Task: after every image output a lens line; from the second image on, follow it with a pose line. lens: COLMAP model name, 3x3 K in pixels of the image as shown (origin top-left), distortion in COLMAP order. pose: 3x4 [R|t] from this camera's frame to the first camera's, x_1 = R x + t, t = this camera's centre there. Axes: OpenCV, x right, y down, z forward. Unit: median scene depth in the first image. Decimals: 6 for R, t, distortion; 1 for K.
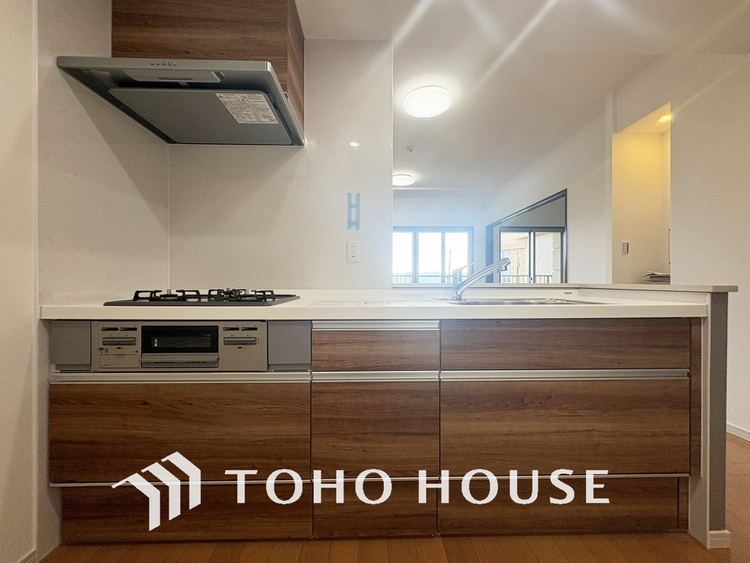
lens RADIAL K [[298.5, 0, 375.8], [0, 298.5, 281.8], [0, 0, 1]] dist [0.000253, 0.000370]
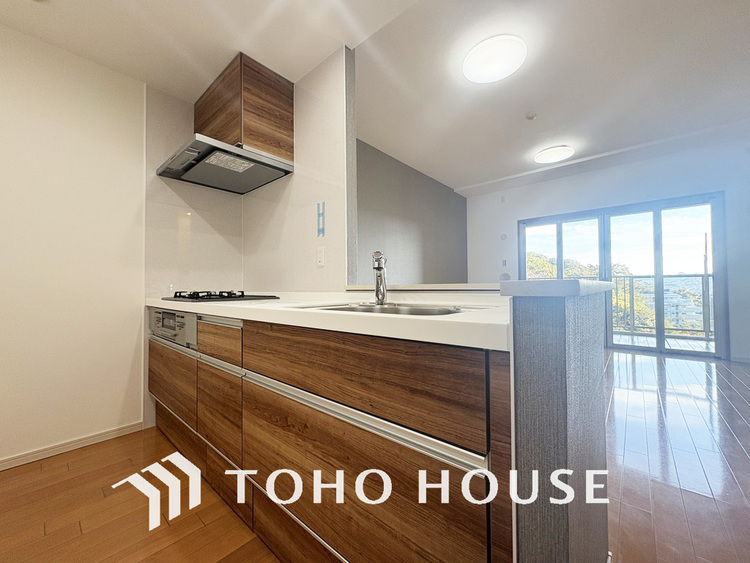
lens RADIAL K [[298.5, 0, 378.0], [0, 298.5, 282.1], [0, 0, 1]] dist [0.000253, 0.000370]
pose [[0.739260, -0.019777, -0.673130, 1.069992], [0.008663, 0.999765, -0.019860, 0.017623], [0.673365, 0.008851, 0.739258, 0.455135]]
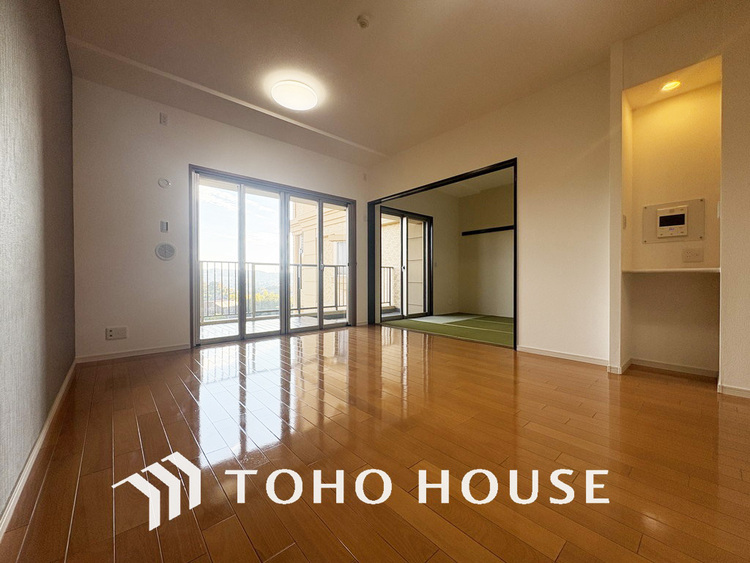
lens RADIAL K [[298.5, 0, 378.0], [0, 298.5, 283.1], [0, 0, 1]] dist [0.000253, 0.000370]
pose [[0.765043, -0.010670, 0.643891, -0.748848], [0.004455, 0.999926, 0.011277, 0.144701], [-0.643964, -0.005759, 0.765034, 1.714842]]
